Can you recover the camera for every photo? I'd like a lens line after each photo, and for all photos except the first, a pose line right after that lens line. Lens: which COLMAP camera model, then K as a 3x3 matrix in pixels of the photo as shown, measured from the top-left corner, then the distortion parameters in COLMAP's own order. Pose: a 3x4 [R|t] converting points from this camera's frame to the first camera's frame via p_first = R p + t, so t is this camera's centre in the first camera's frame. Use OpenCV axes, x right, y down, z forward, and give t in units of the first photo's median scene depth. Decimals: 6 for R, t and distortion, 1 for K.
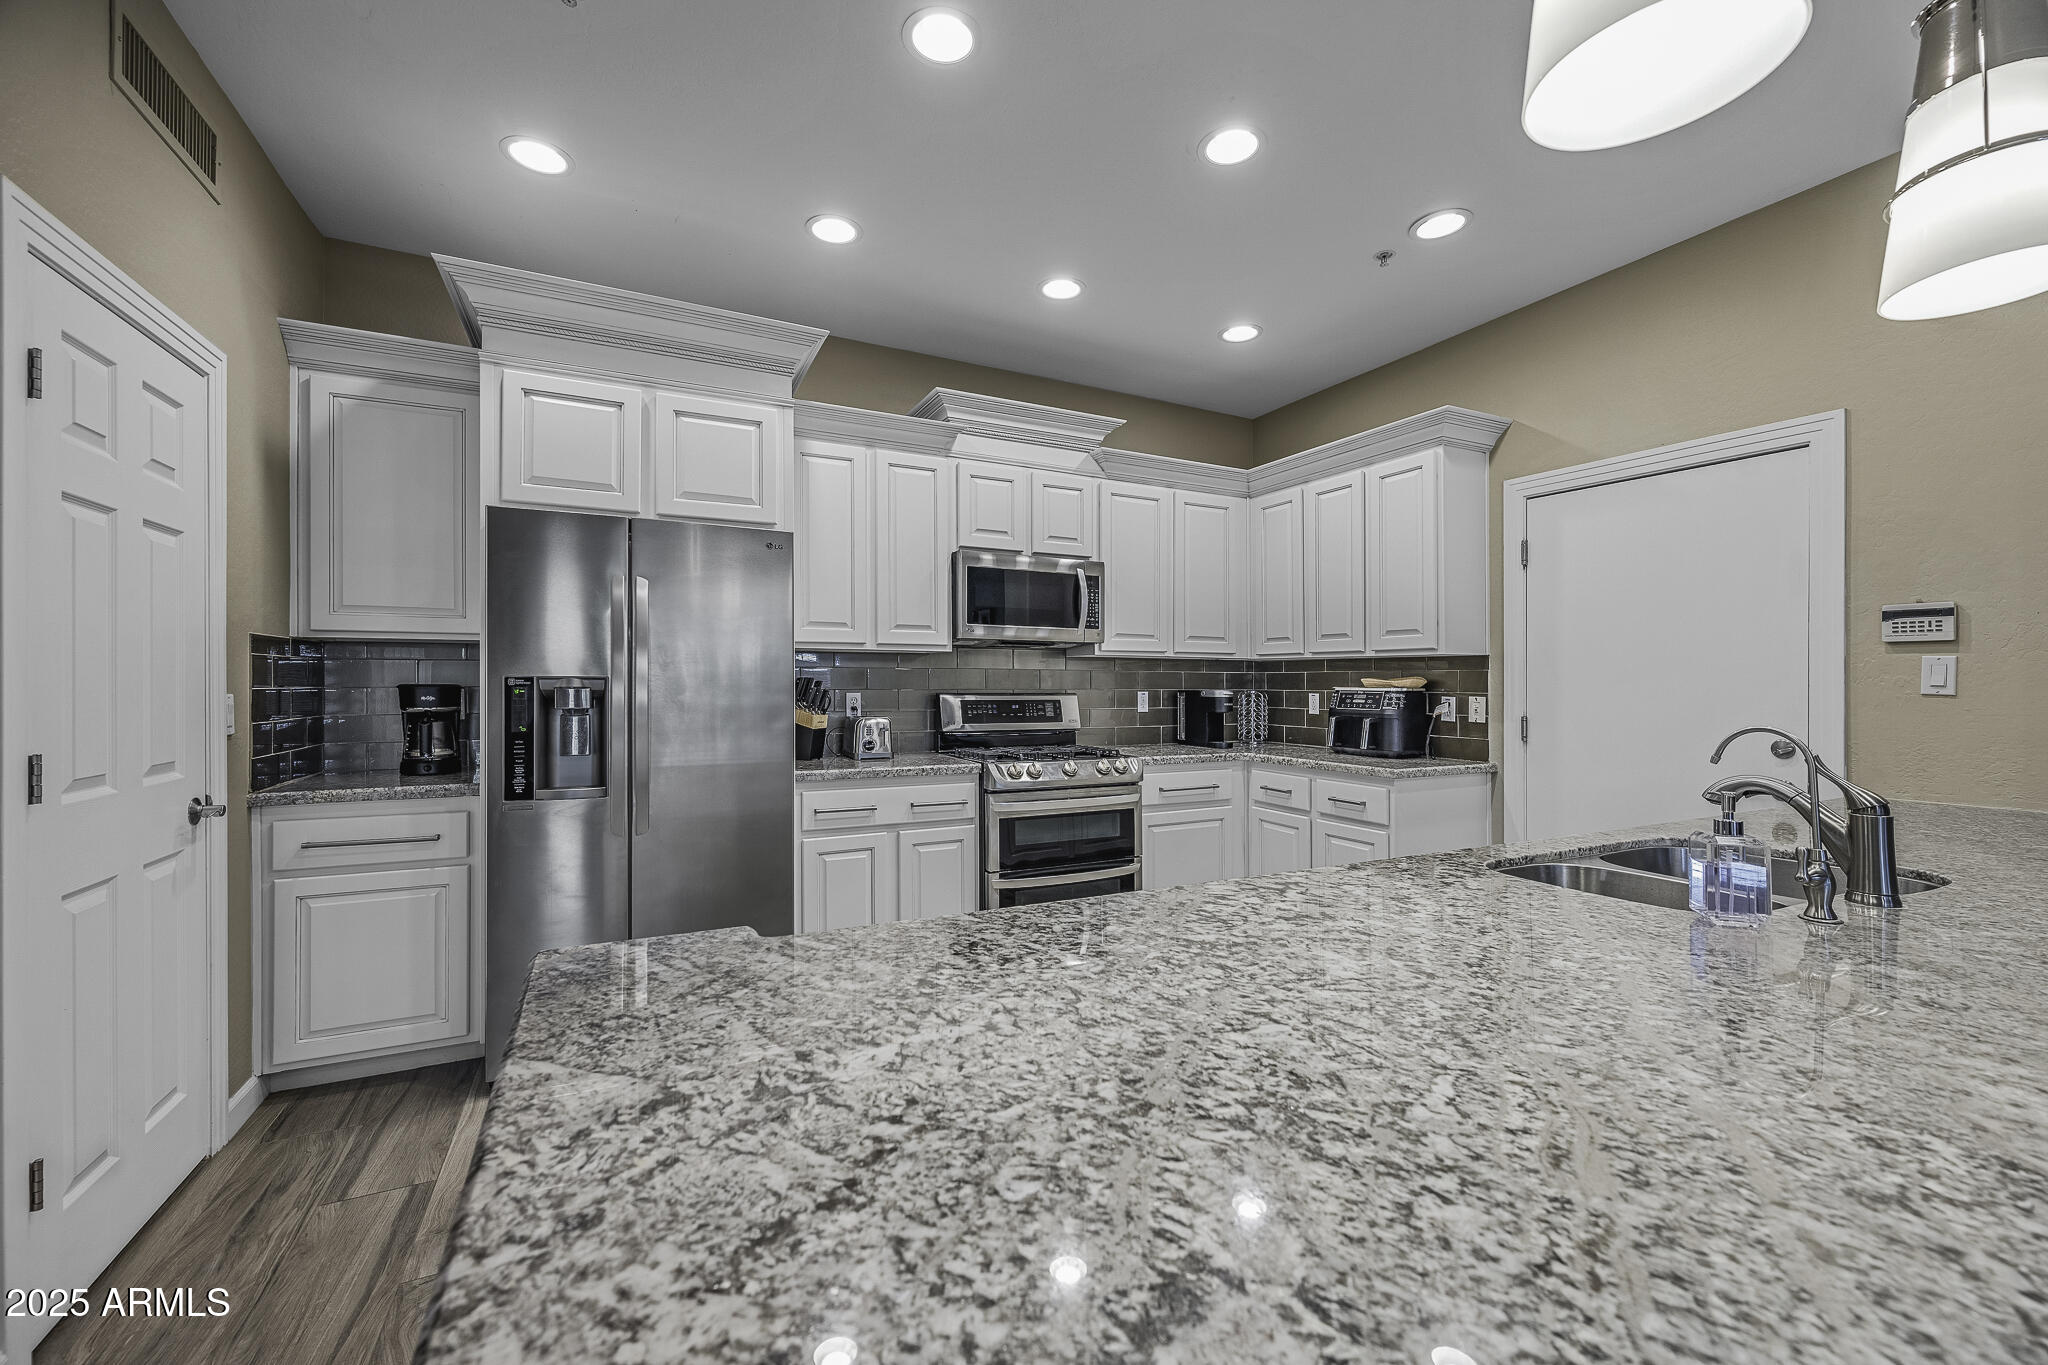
lens RADIAL K [[819.0, 0, 1028.2], [0, 819.0, 672.4], [0, 0, 1]] dist [-0.000989, 0.000650]
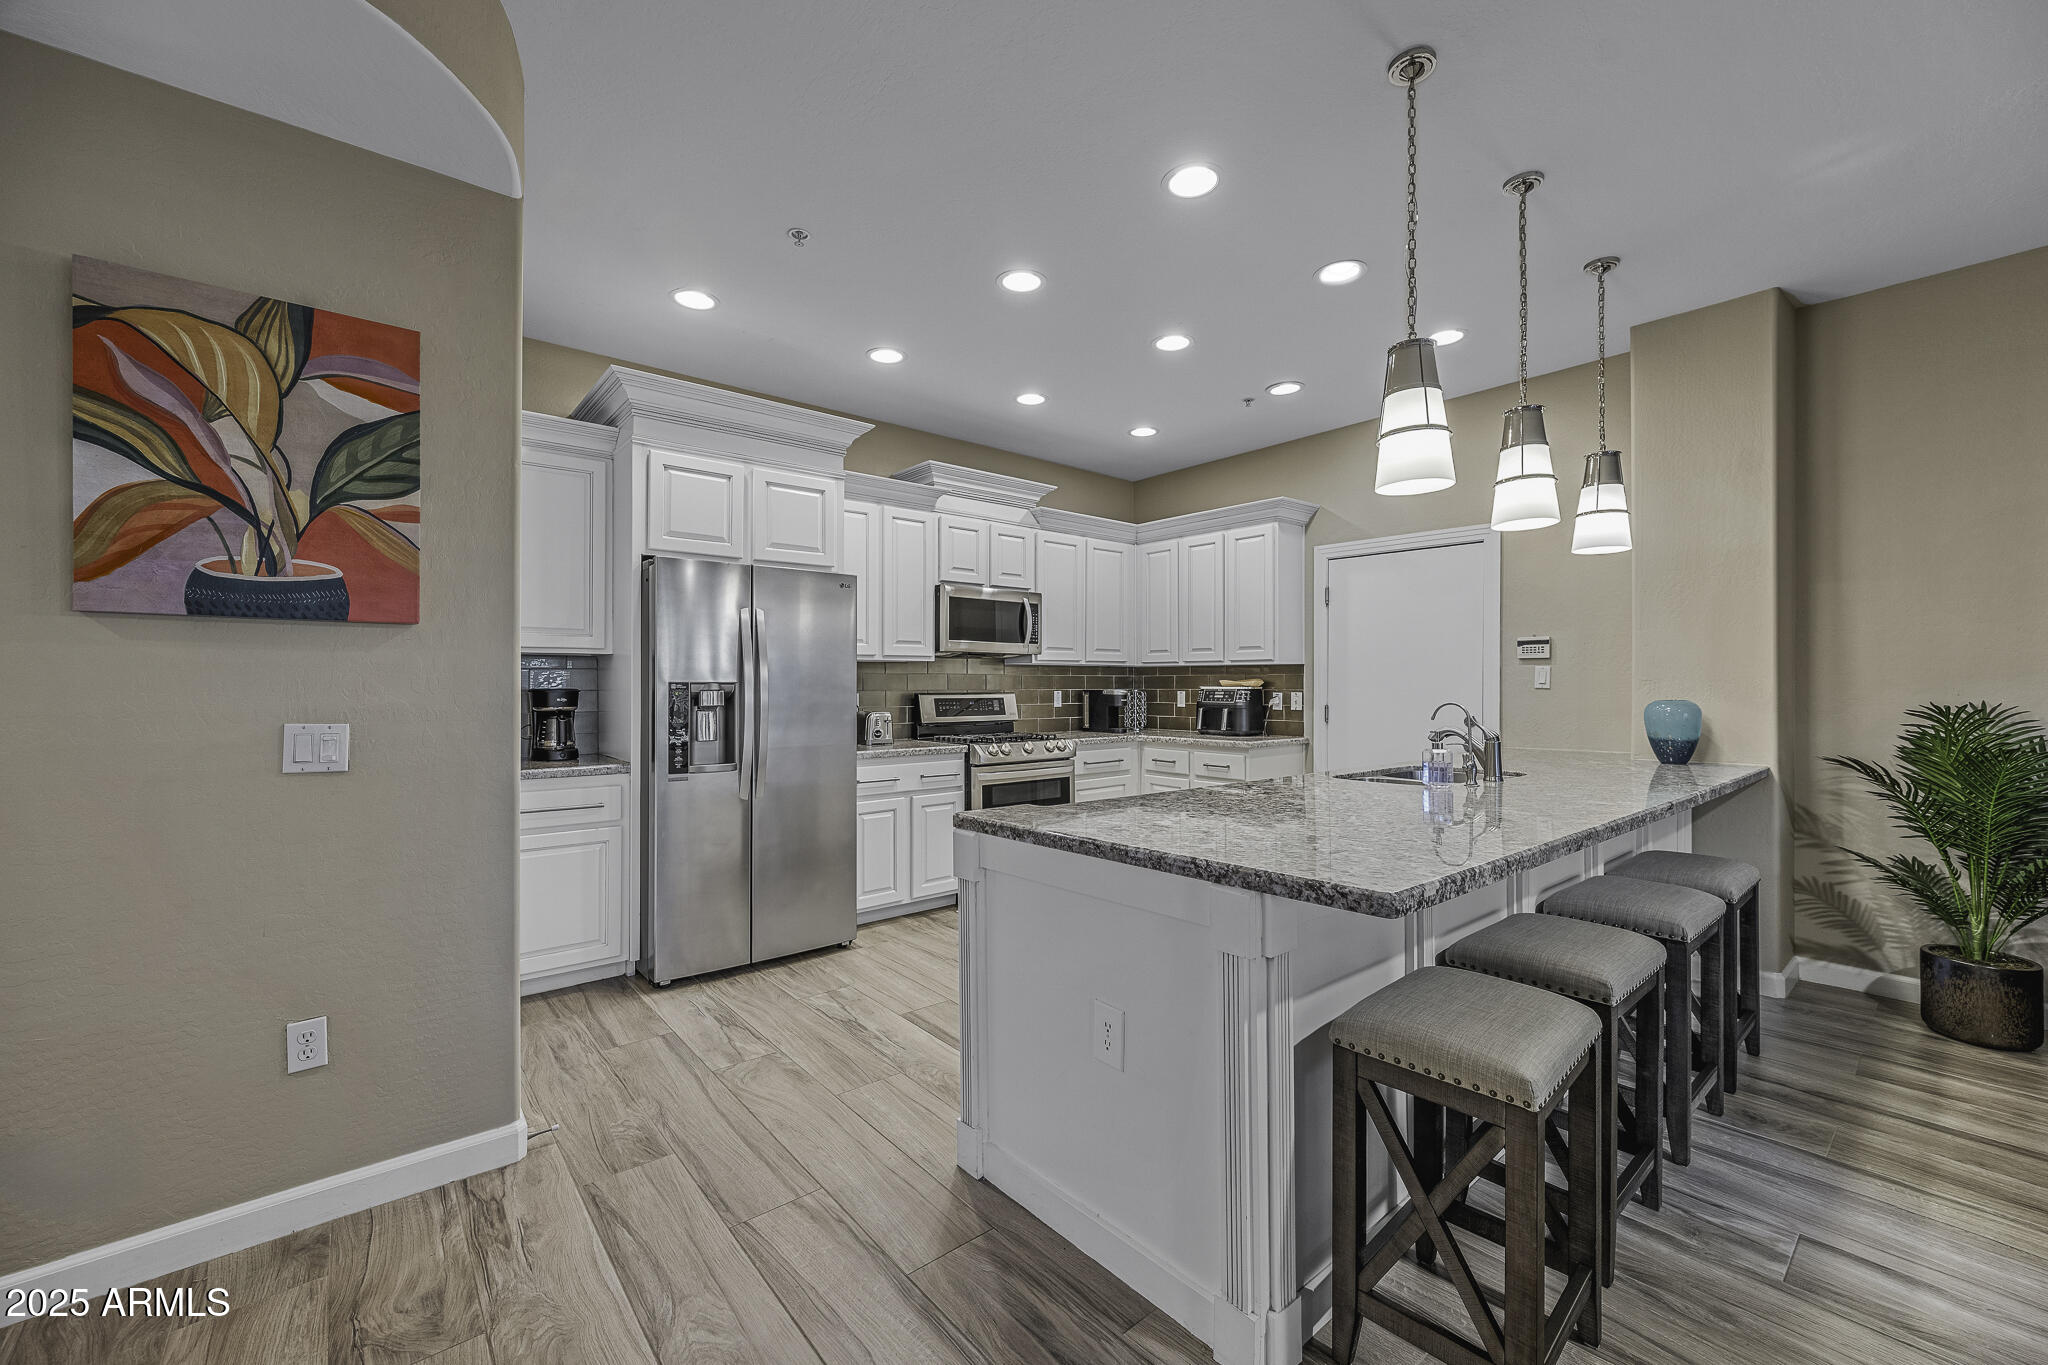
lens RADIAL K [[819.0, 0, 1033.3], [0, 819.0, 681.3], [0, 0, 1]] dist [-0.000989, 0.000650]
pose [[0.971953, -0.004766, 0.235128, -0.249022], [0.002700, 0.999955, 0.009107, -0.004765], [-0.235161, -0.008217, 0.971922, -0.305843]]
